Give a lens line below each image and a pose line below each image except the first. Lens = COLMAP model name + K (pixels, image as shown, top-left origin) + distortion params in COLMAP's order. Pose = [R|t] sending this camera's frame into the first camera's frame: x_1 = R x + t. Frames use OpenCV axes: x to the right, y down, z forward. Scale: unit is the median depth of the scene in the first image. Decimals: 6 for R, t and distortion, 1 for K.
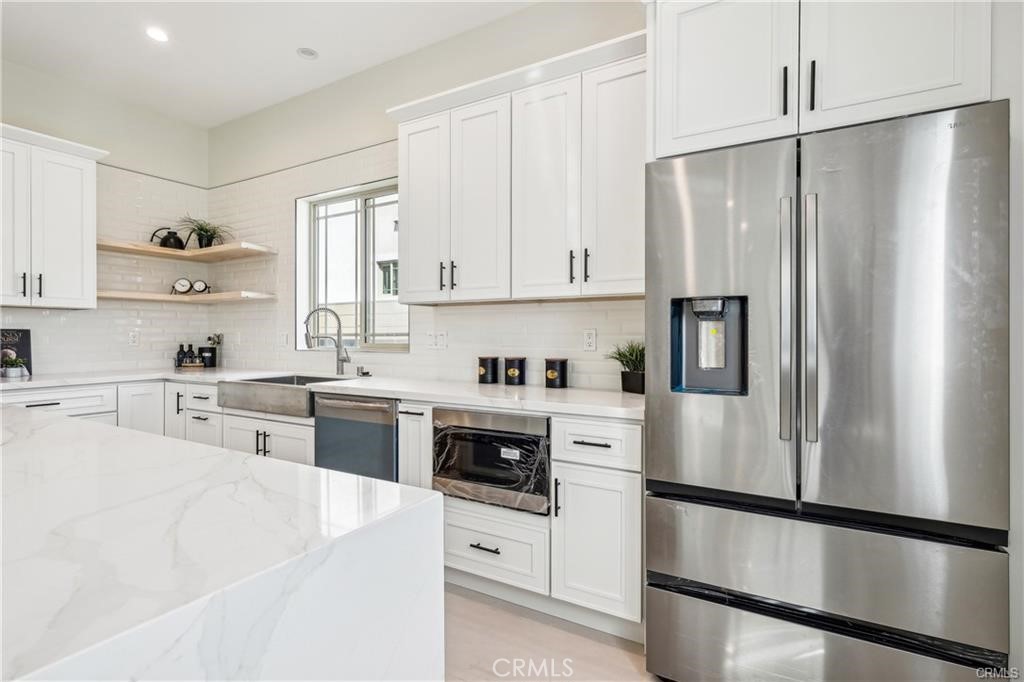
lens RADIAL K [[490.6, 0, 518.2], [0, 490.6, 336.4], [0, 0, 1]] dist [0.000285, -0.000111]
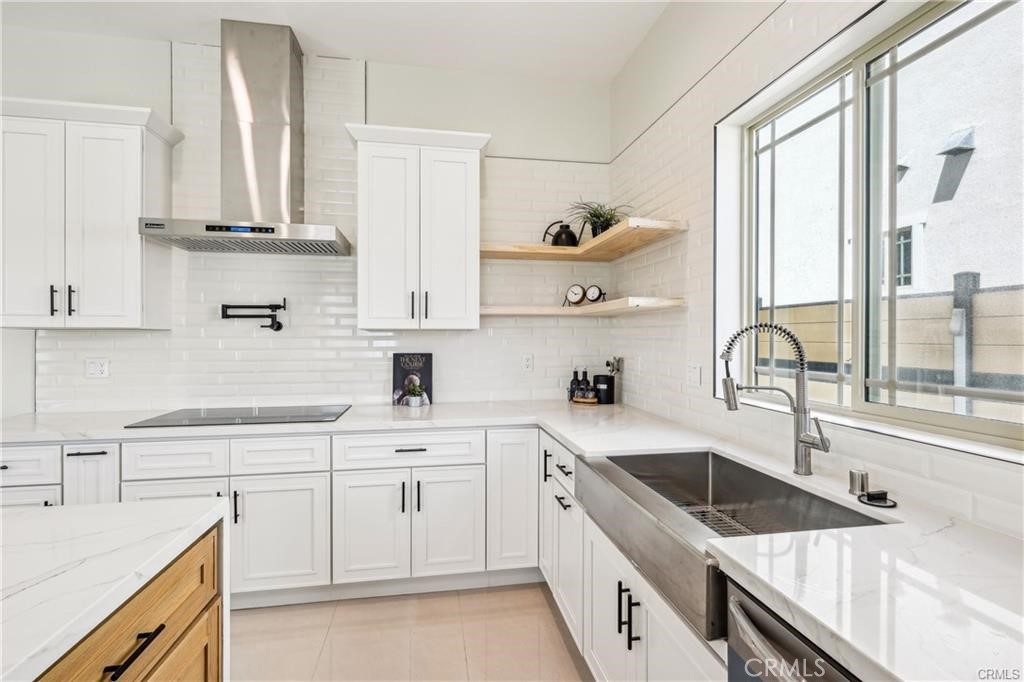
lens RADIAL K [[490.6, 0, 518.2], [0, 490.6, 336.4], [0, 0, 1]] dist [0.000285, -0.000111]
pose [[0.648538, 0.001791, -0.761181, -0.201914], [-0.001382, 0.999998, 0.001176, -0.047716], [0.761181, 0.000289, 0.648539, 0.542363]]
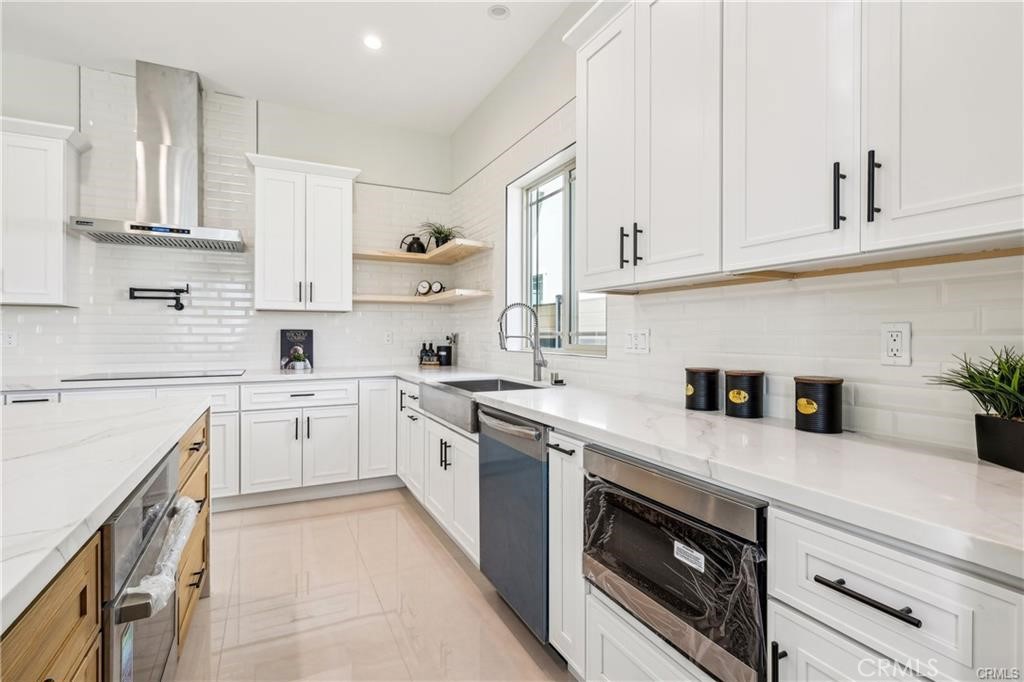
lens RADIAL K [[489.4, 0, 518.1], [0, 489.4, 334.6], [0, 0, 1]] dist [0.001293, 0.000193]
pose [[0.835953, 0.000194, -0.548801, 0.076838], [-0.001316, 0.999998, -0.001651, -0.000923], [0.548800, 0.002102, 0.835951, 0.285455]]
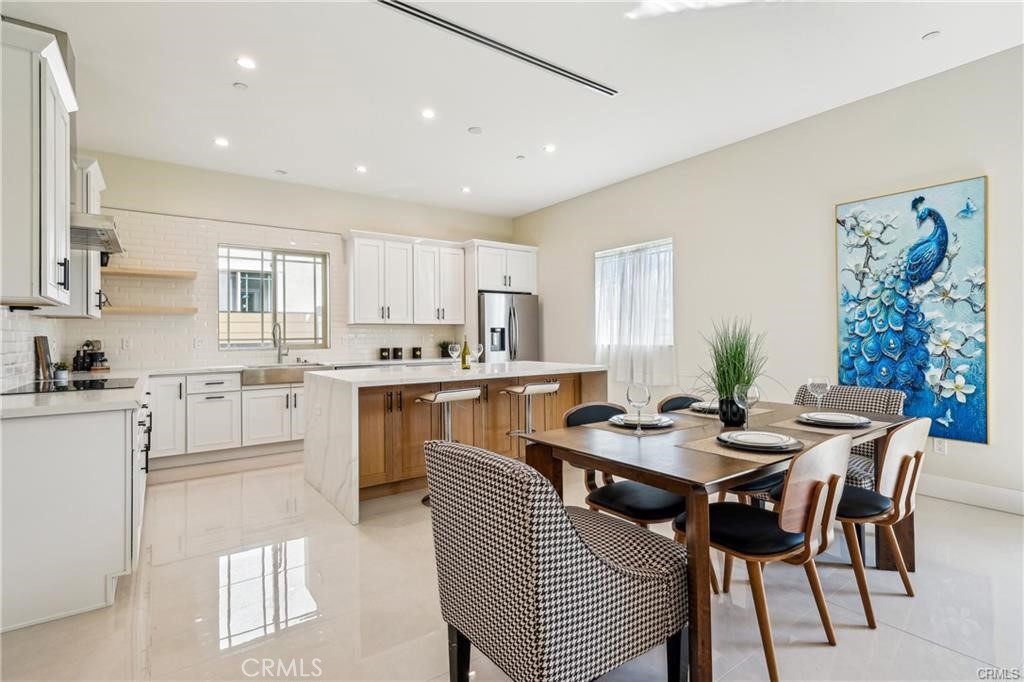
lens RADIAL K [[489.4, 0, 518.1], [0, 489.4, 334.6], [0, 0, 1]] dist [0.001293, 0.000193]
pose [[0.411415, -0.000931, 0.911448, -1.587398], [0.011930, 0.999919, -0.004364, -0.001674], [-0.911370, 0.012669, 0.411393, -0.415925]]
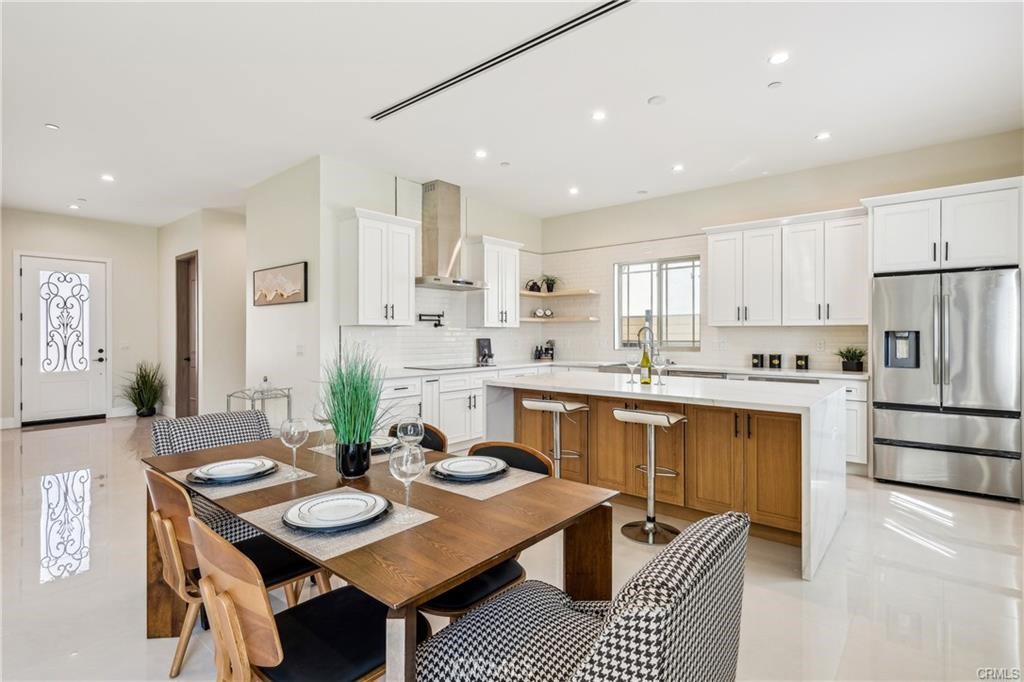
lens RADIAL K [[497.9, 0, 515.3], [0, 497.9, 333.7], [0, 0, 1]] dist [0.000183, -0.000082]
pose [[0.983932, -0.001203, -0.178538, -0.555691], [0.000669, 0.999995, -0.003051, -0.027461], [0.178541, 0.002883, 0.983928, -0.944098]]
